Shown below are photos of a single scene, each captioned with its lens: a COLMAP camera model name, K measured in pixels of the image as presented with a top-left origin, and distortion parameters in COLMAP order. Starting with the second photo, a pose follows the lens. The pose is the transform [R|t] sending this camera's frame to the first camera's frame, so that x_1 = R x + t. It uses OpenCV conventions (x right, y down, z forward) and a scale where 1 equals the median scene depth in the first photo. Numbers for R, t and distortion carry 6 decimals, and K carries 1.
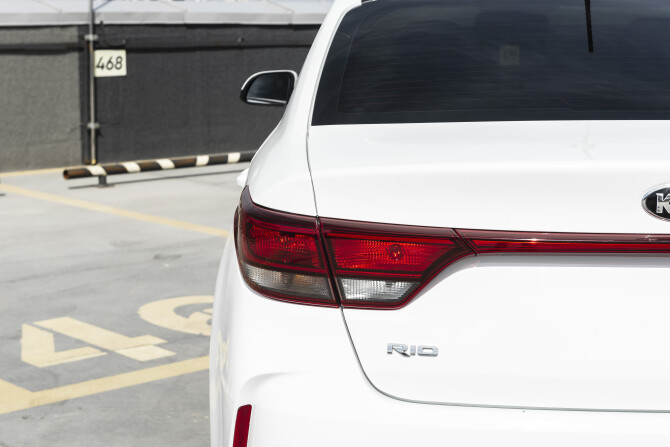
lens RADIAL K [[1286.6, 0, 335.0], [0, 1286.6, 223.5], [0, 0, 1]] dist [-0.000357, 0.048365]
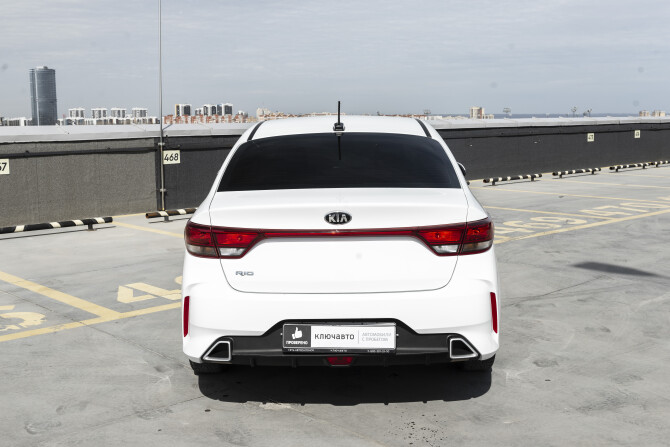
lens RADIAL K [[803.3, 0, 335.0], [0, 803.3, 223.5], [0, 0, 1]] dist [-0.006475, 0.004571]
pose [[0.999860, -0.016701, 0.000504, 0.070626], [0.016709, 0.999454, -0.028504, 0.012315], [-0.000028, 0.028509, 0.999594, -0.200829]]
